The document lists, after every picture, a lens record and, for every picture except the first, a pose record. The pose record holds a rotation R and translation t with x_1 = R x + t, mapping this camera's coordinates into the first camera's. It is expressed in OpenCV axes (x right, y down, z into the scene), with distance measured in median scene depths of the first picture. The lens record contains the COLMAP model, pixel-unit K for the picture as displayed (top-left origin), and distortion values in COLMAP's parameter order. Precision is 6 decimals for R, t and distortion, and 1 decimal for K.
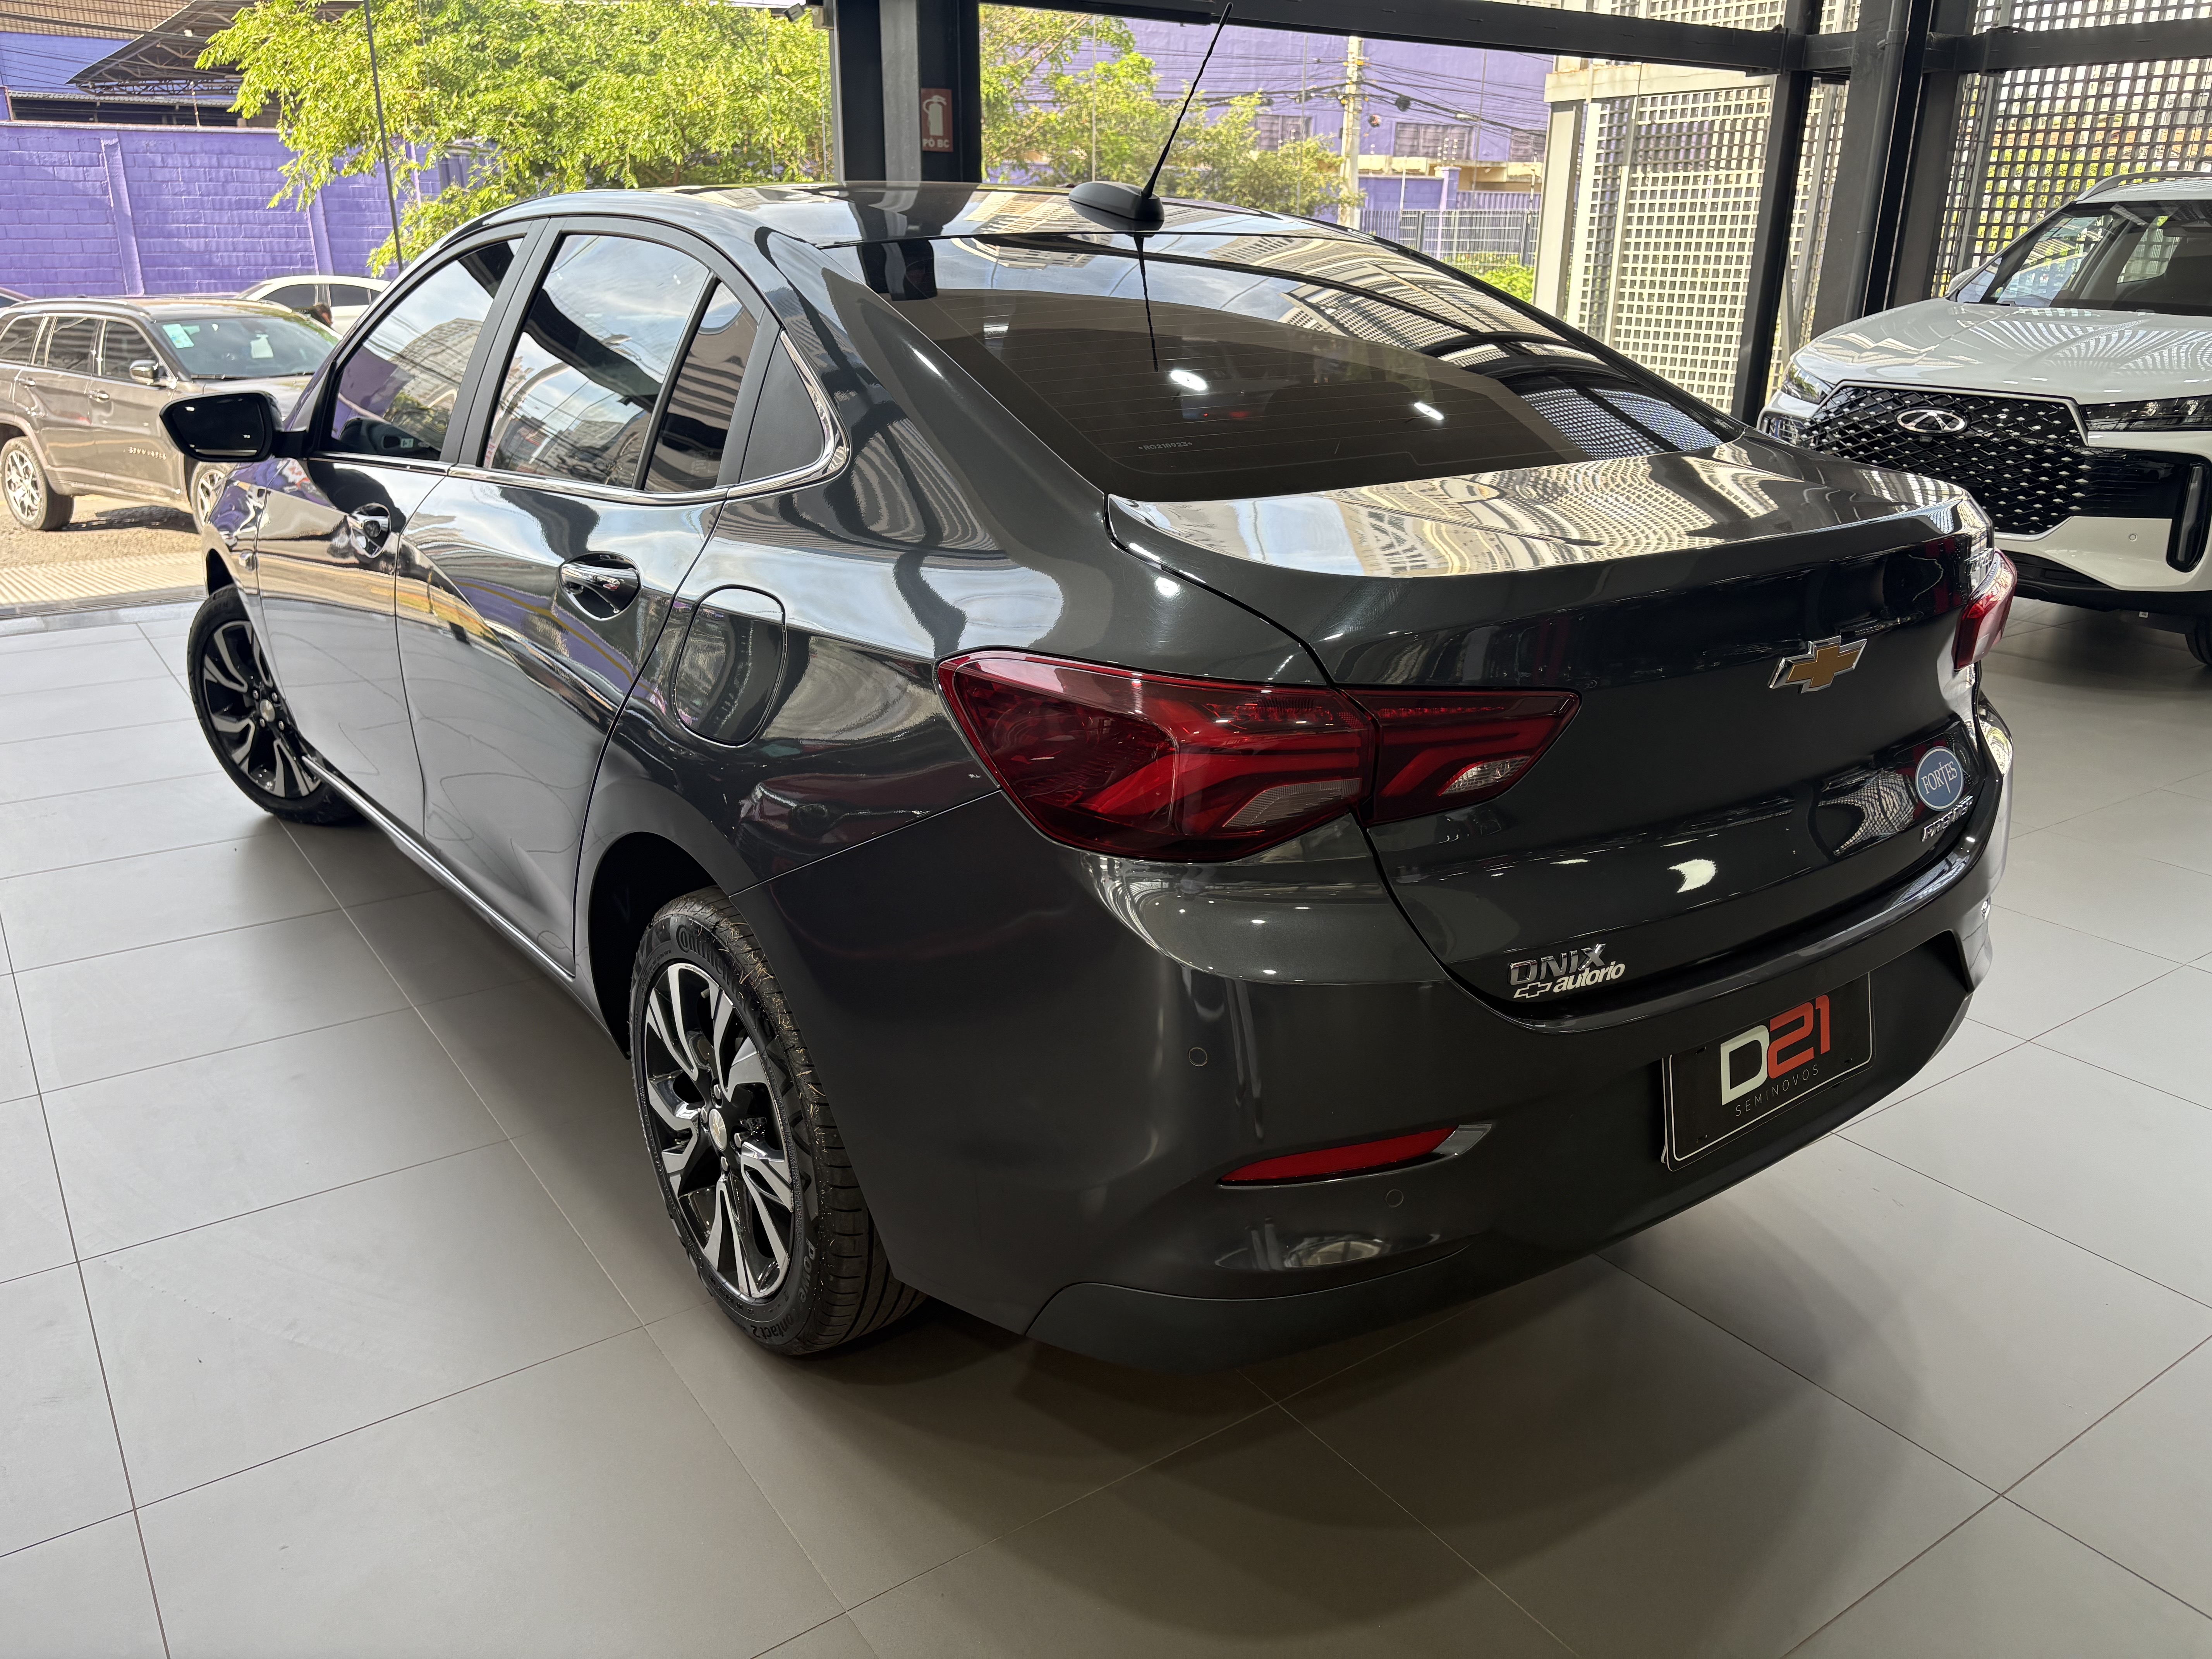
lens RADIAL K [[1708.0, 0, 1106.0], [0, 1708.0, 829.5], [0, 0, 1]] dist [-0.064124, 0.004876]
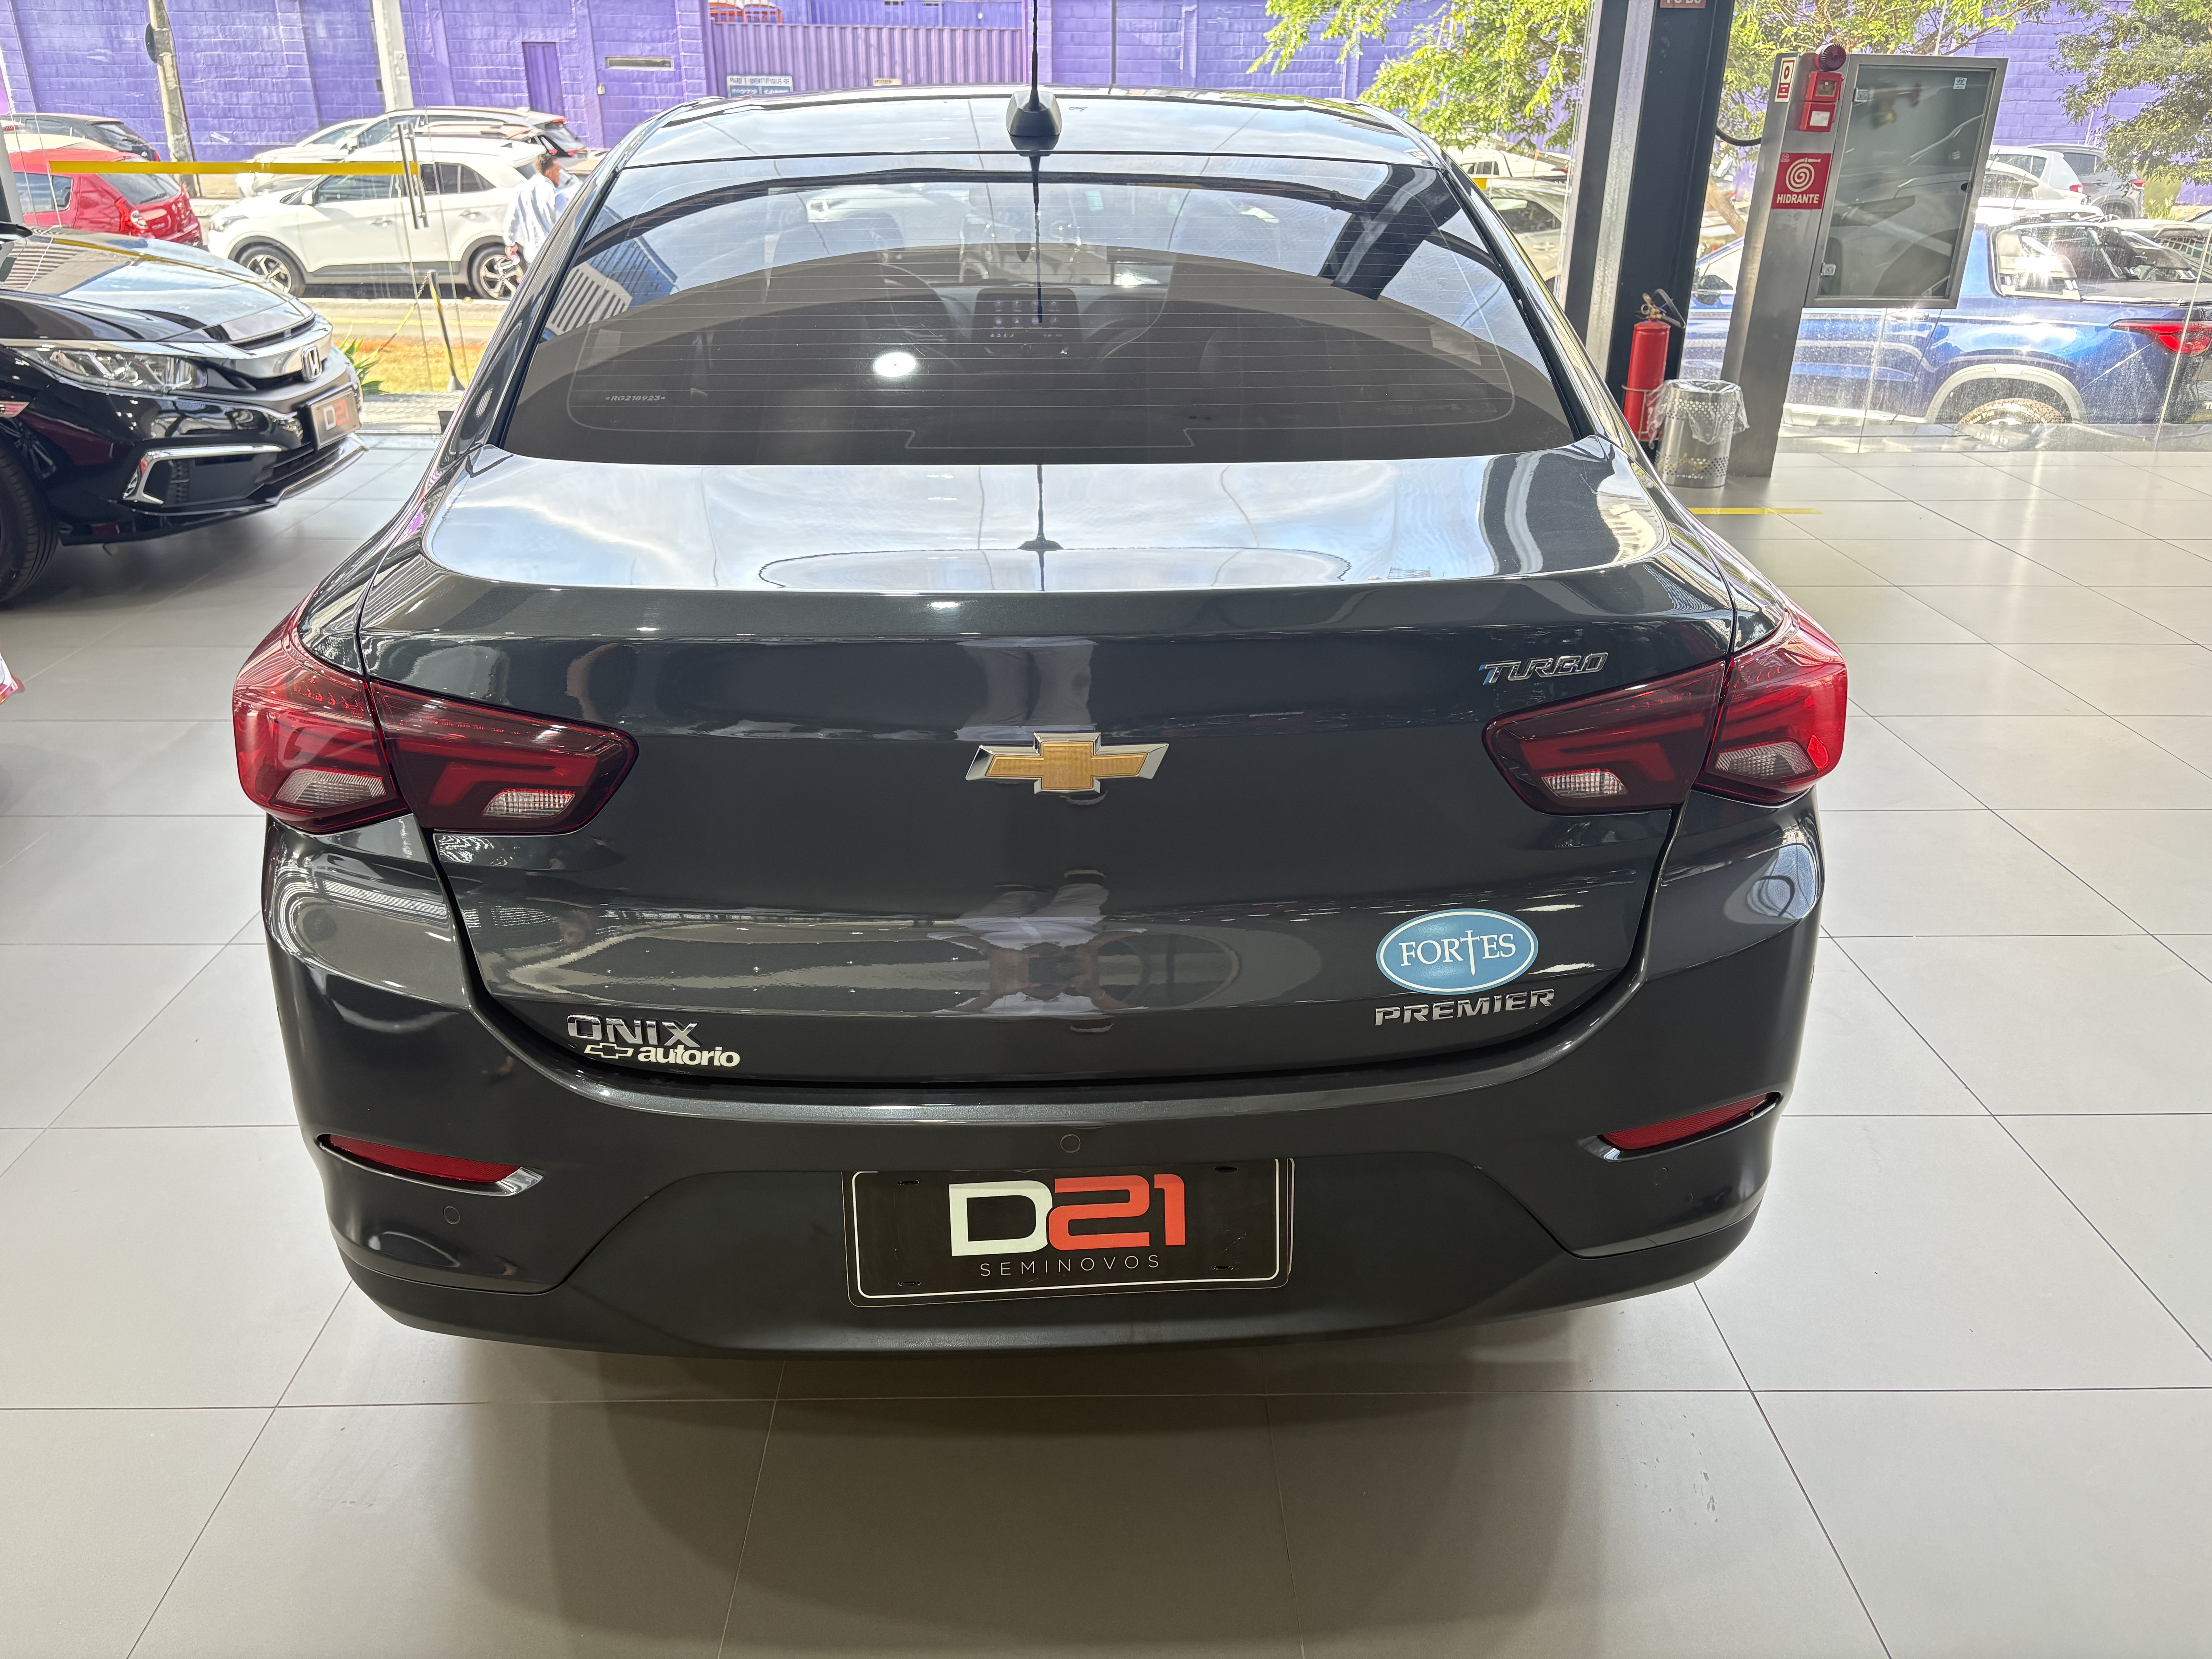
lens RADIAL K [[1619.5, 0, 1106.0], [0, 1619.5, 829.5], [0, 0, 1]] dist [0.027069, 0.000298]
pose [[0.830302, 0.218168, -0.512837, 0.661643], [-0.174620, 0.975699, 0.132359, -0.134534], [0.529251, -0.020346, 0.848221, 0.305873]]
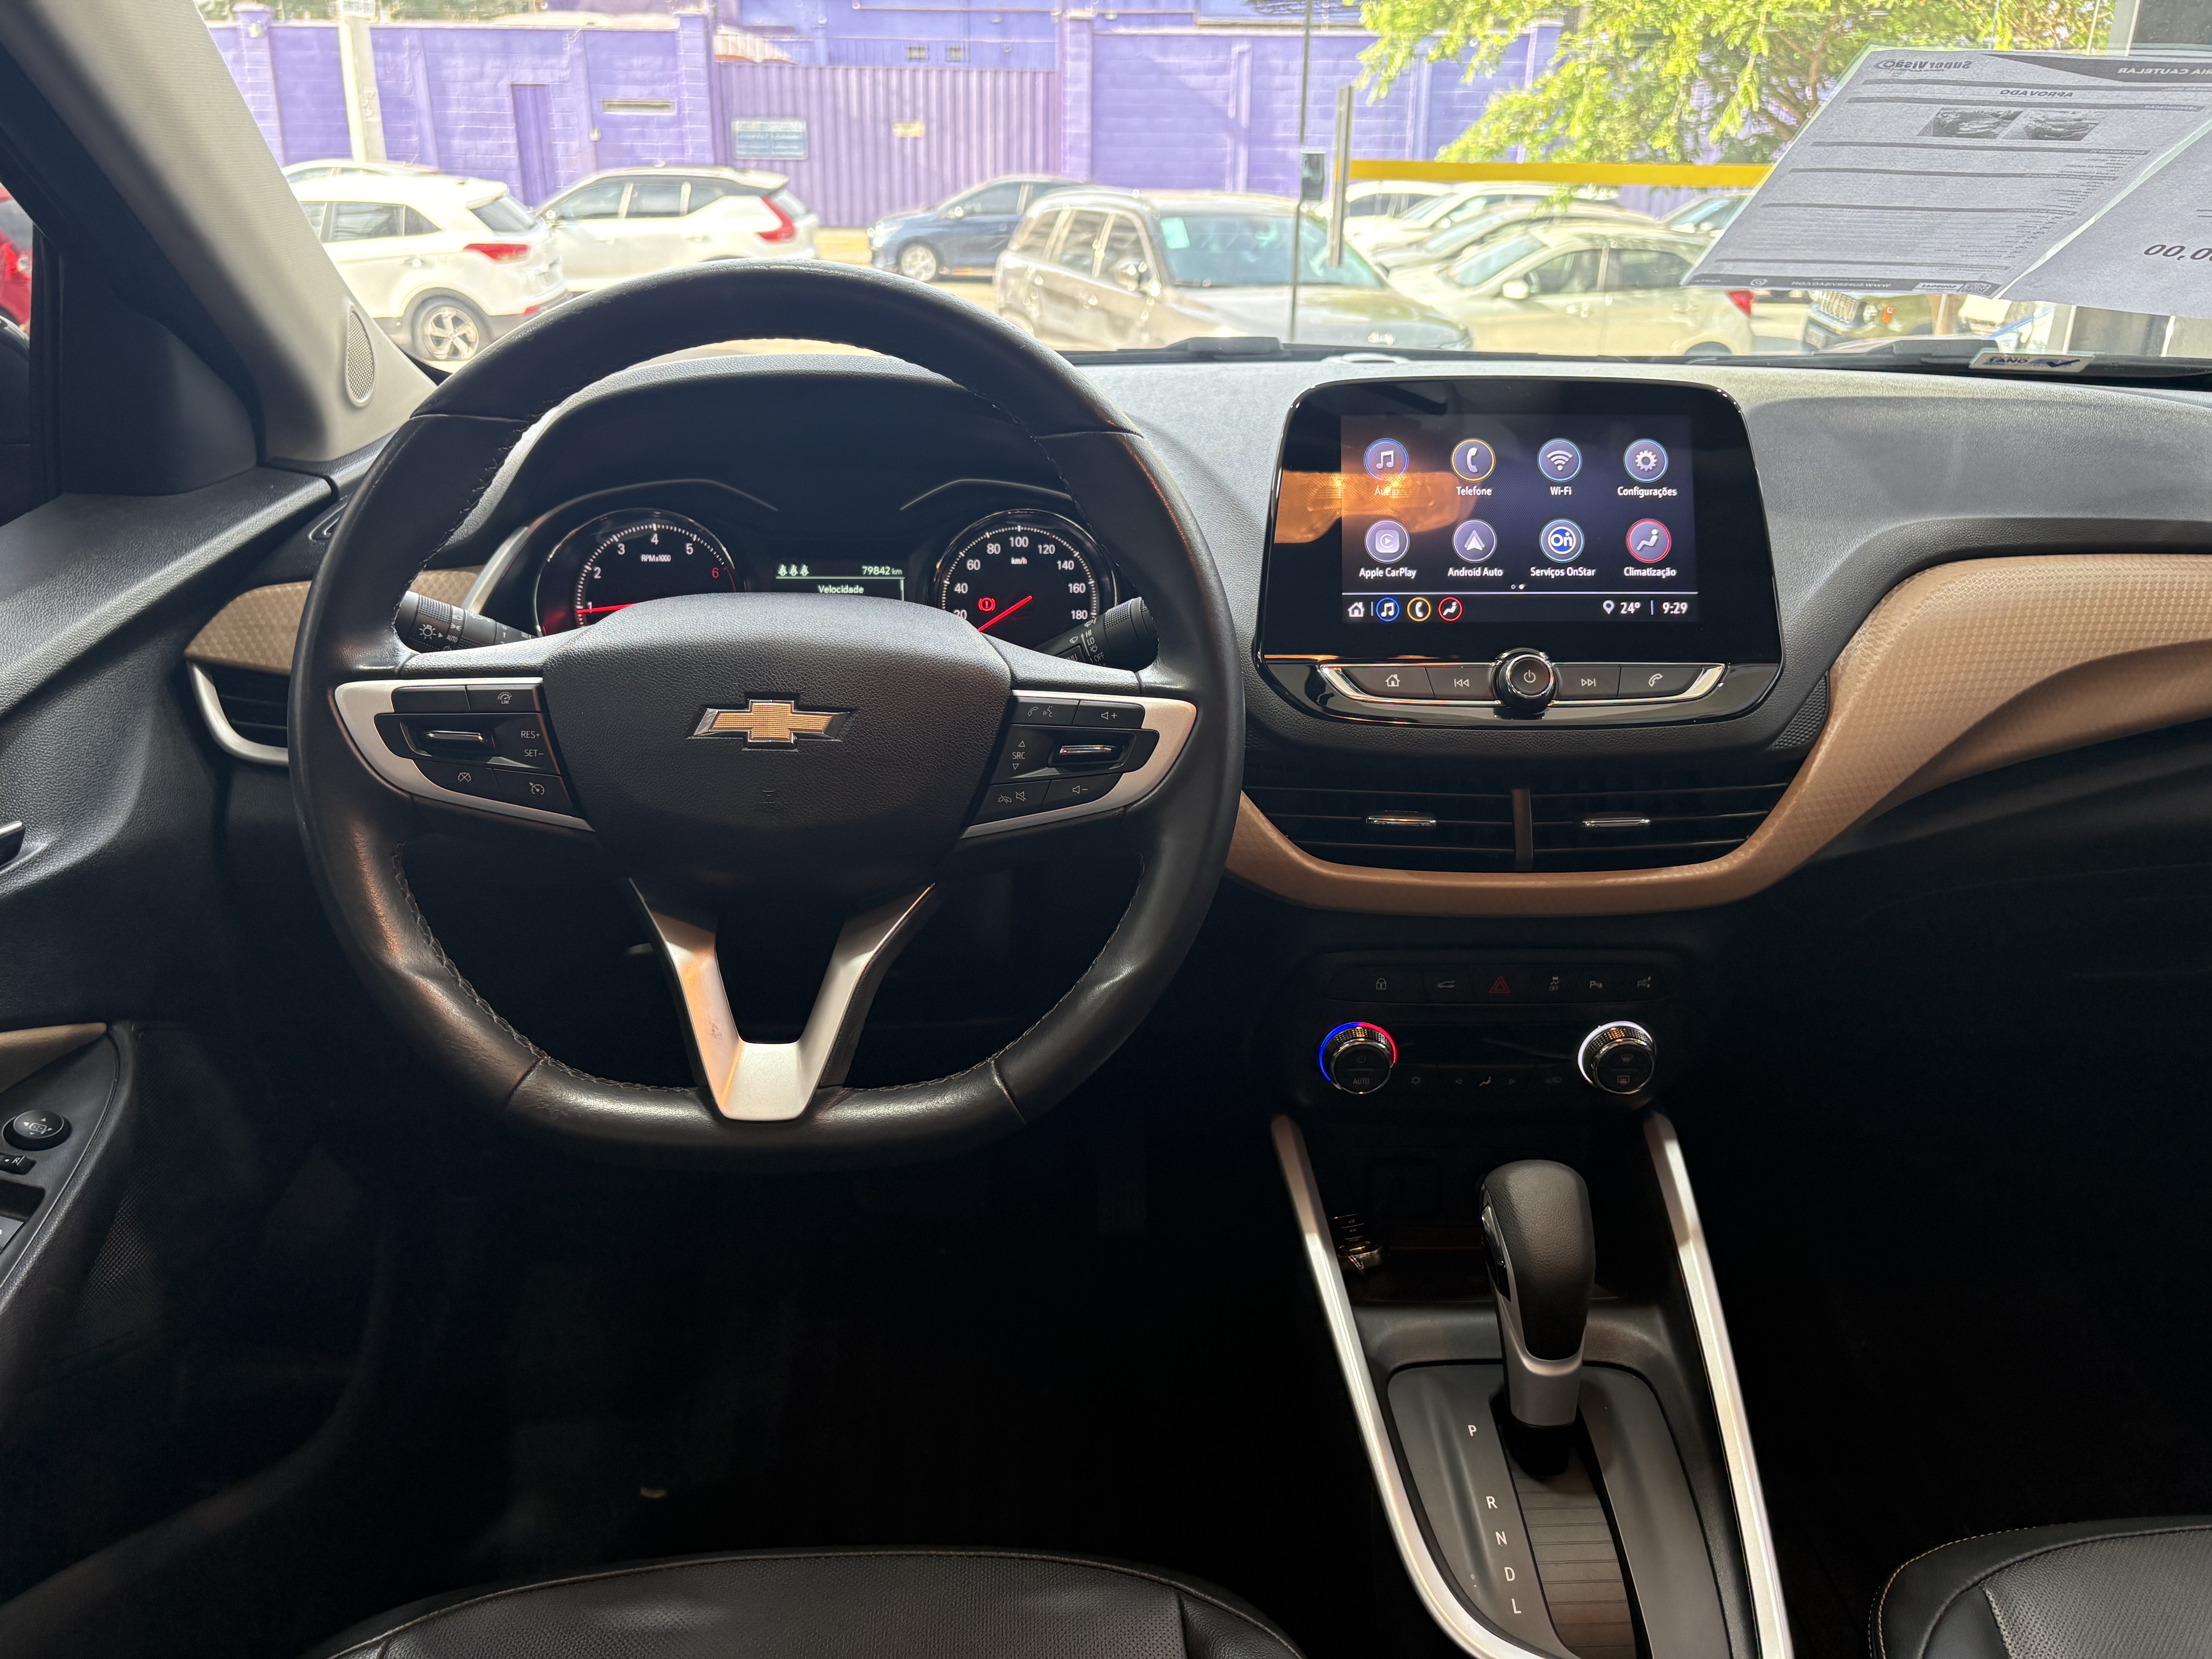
lens RADIAL K [[1689.3, 0, 1105.5], [0, 1689.3, 766.4], [0, 0, 1]] dist [0.062981, -0.070309]
pose [[0.823235, 0.181512, -0.537901, -0.349510], [-0.179630, 0.982111, 0.056493, -0.385479], [0.538533, 0.050116, 0.841113, 1.425937]]
